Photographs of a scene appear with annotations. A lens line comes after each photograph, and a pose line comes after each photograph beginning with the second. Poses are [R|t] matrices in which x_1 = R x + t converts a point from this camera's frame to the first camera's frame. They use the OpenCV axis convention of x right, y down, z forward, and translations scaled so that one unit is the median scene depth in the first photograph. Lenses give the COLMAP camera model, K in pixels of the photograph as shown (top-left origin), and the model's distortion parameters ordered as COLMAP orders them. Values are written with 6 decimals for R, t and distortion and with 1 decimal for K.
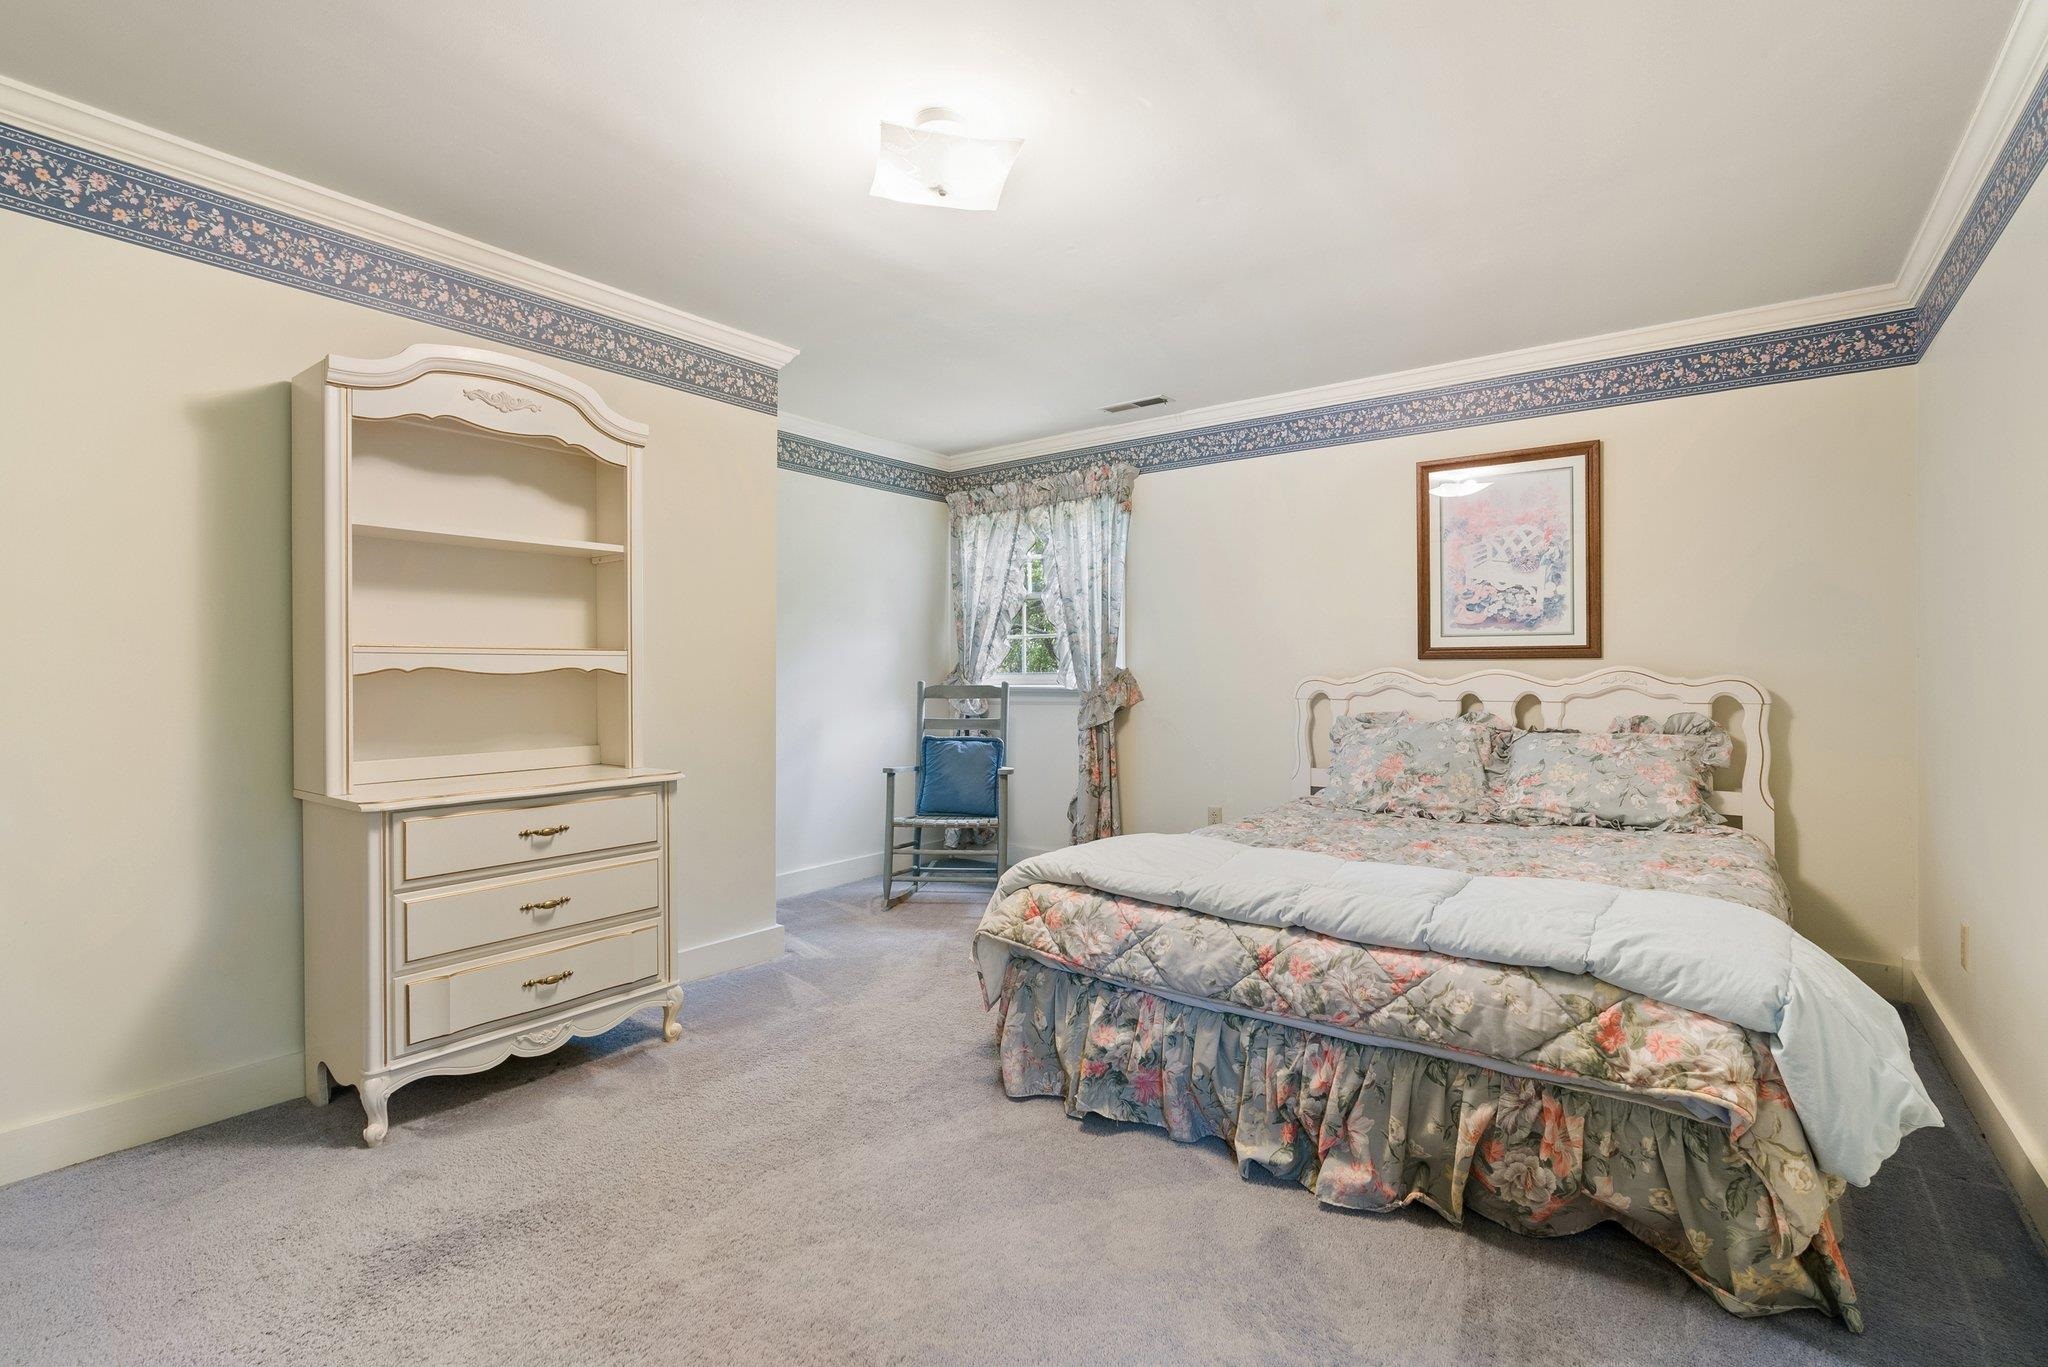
lens RADIAL K [[940.8, 0, 1031.2], [0, 940.8, 672.3], [0, 0, 1]] dist [-0.012699, 0.005088]
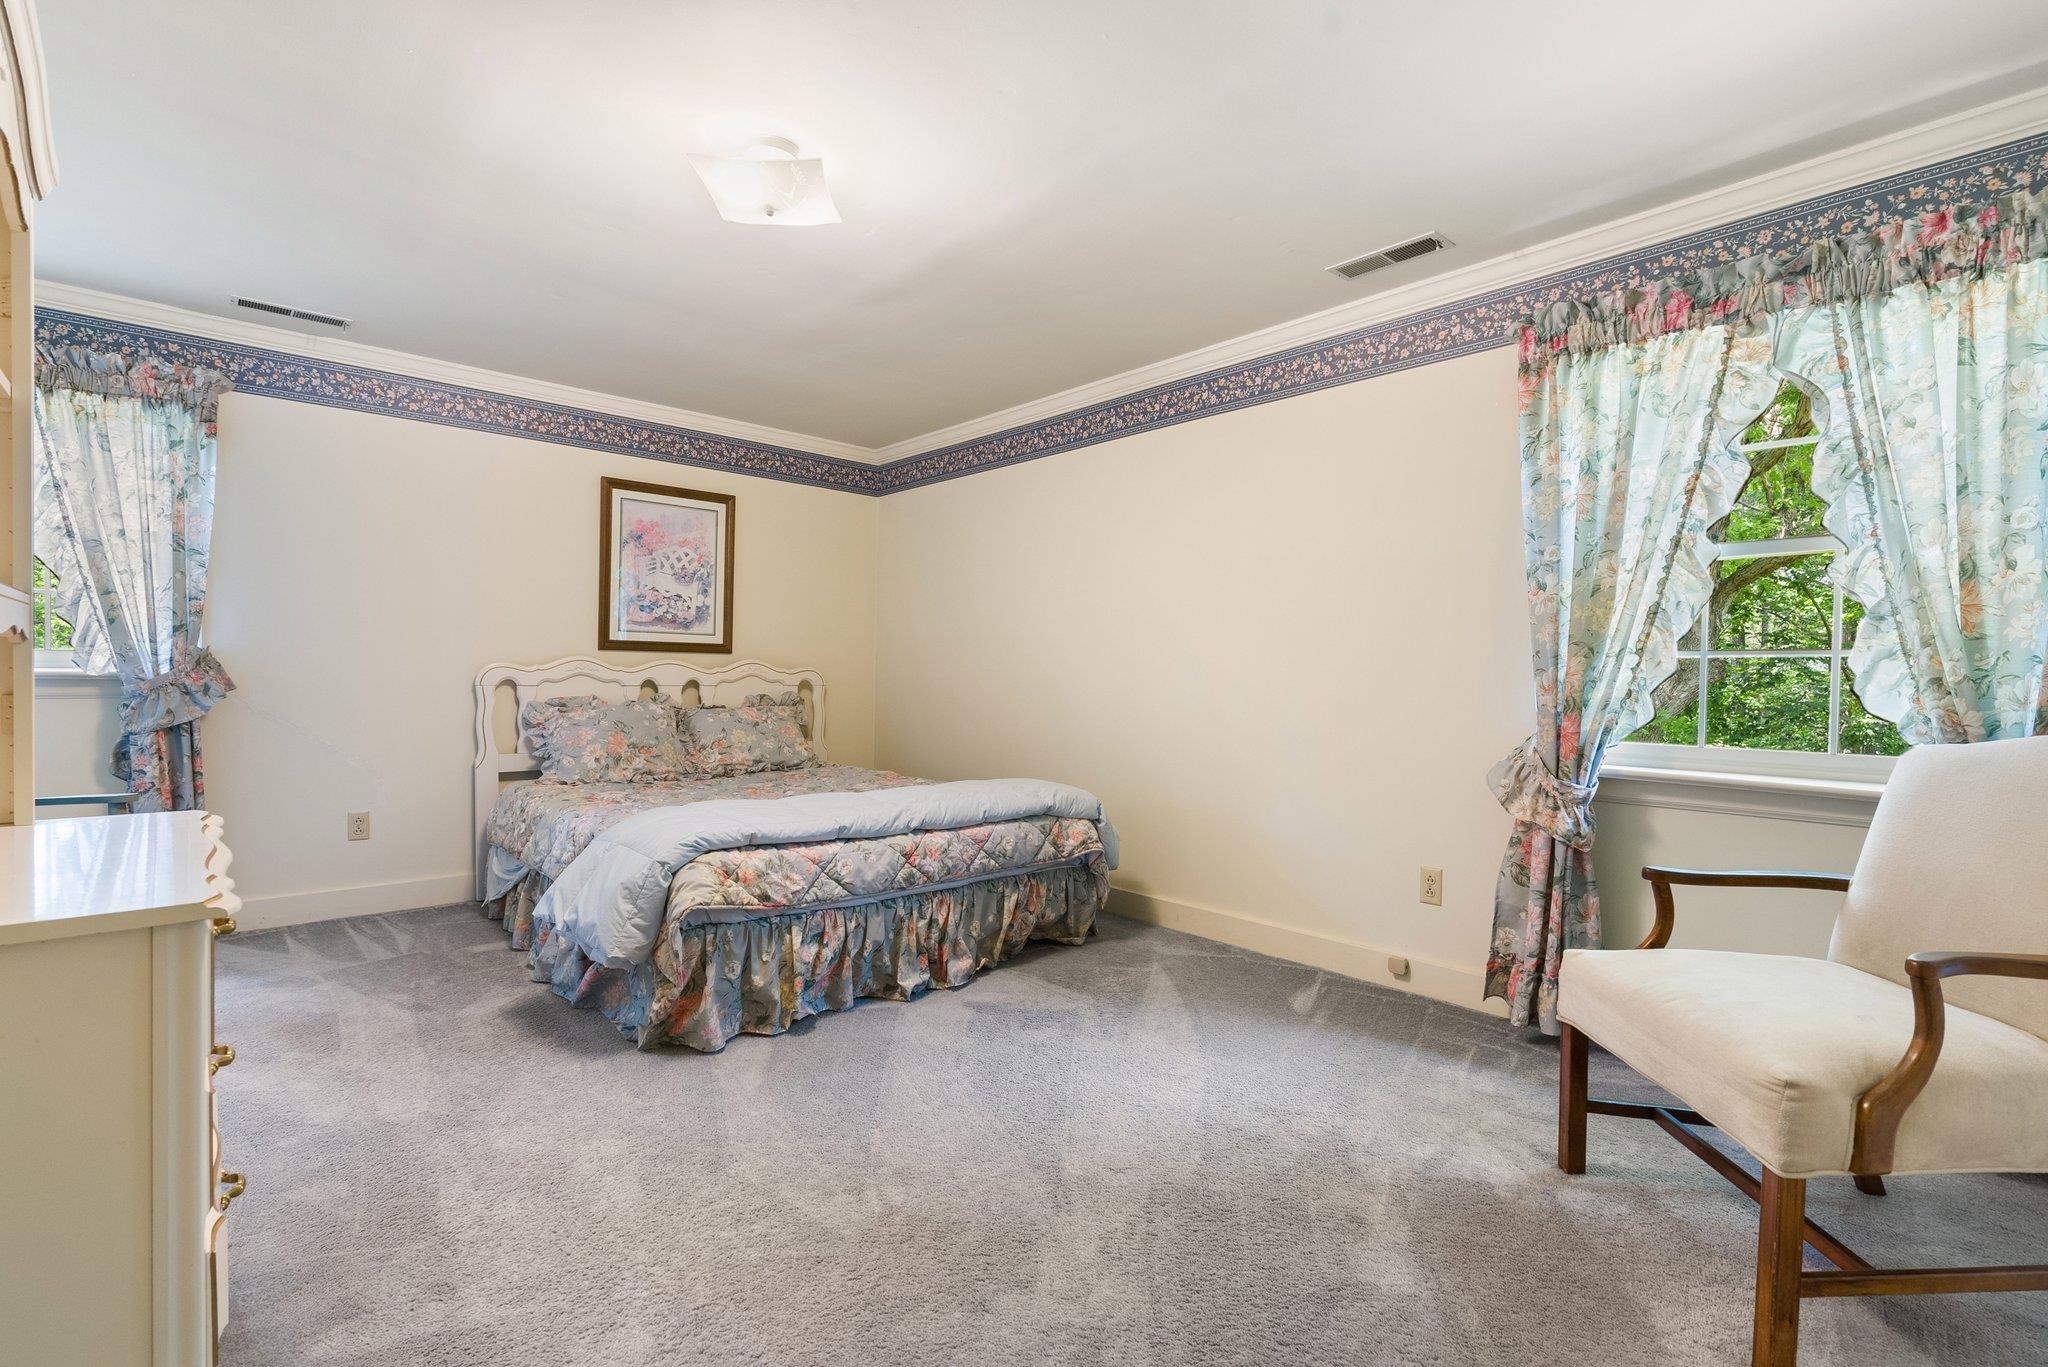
lens RADIAL K [[940.8, 0, 1030.8], [0, 940.8, 689.7], [0, 0, 1]] dist [-0.012699, 0.005088]
pose [[0.193716, -0.012161, 0.980982, -0.842930], [-0.018473, 0.999701, 0.016040, 0.009785], [-0.980884, -0.021229, 0.193433, 0.370565]]
